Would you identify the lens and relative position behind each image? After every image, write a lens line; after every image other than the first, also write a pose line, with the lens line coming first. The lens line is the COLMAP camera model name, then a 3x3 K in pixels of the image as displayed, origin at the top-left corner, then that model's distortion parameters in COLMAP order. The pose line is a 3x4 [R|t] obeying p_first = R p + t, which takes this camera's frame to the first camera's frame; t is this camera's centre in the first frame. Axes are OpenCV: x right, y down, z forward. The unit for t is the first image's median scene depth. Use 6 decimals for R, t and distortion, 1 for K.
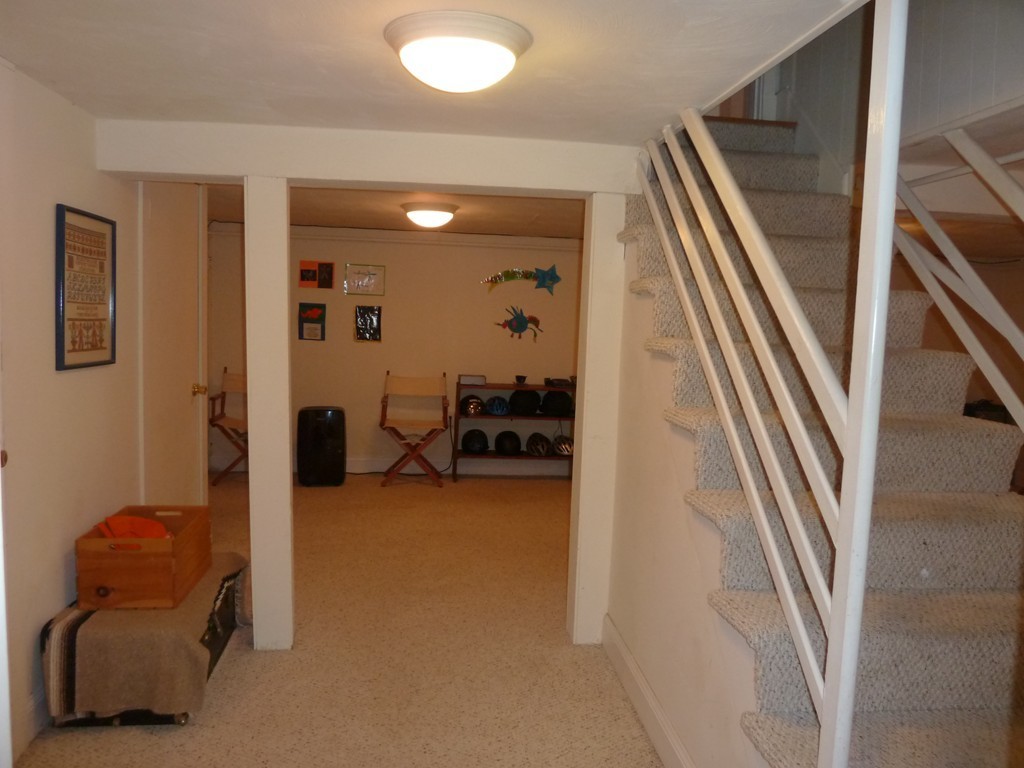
lens RADIAL K [[763.5, 0, 508.3], [0, 763.5, 386.1], [0, 0, 1]] dist [-0.038803, 0.002515]
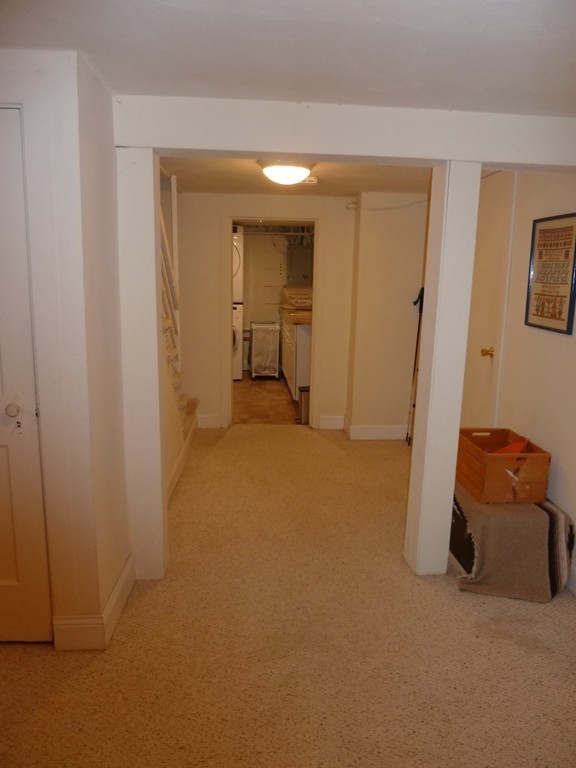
lens RADIAL K [[572.6, 0, 288.0], [0, 572.6, 383.8], [0, 0, 1]] dist [-0.038803, 0.002515]
pose [[-0.996653, -0.062241, 0.053005, -0.121617], [-0.045116, 0.959435, 0.278296, -0.165825], [-0.068176, 0.274973, -0.959032, 1.718832]]
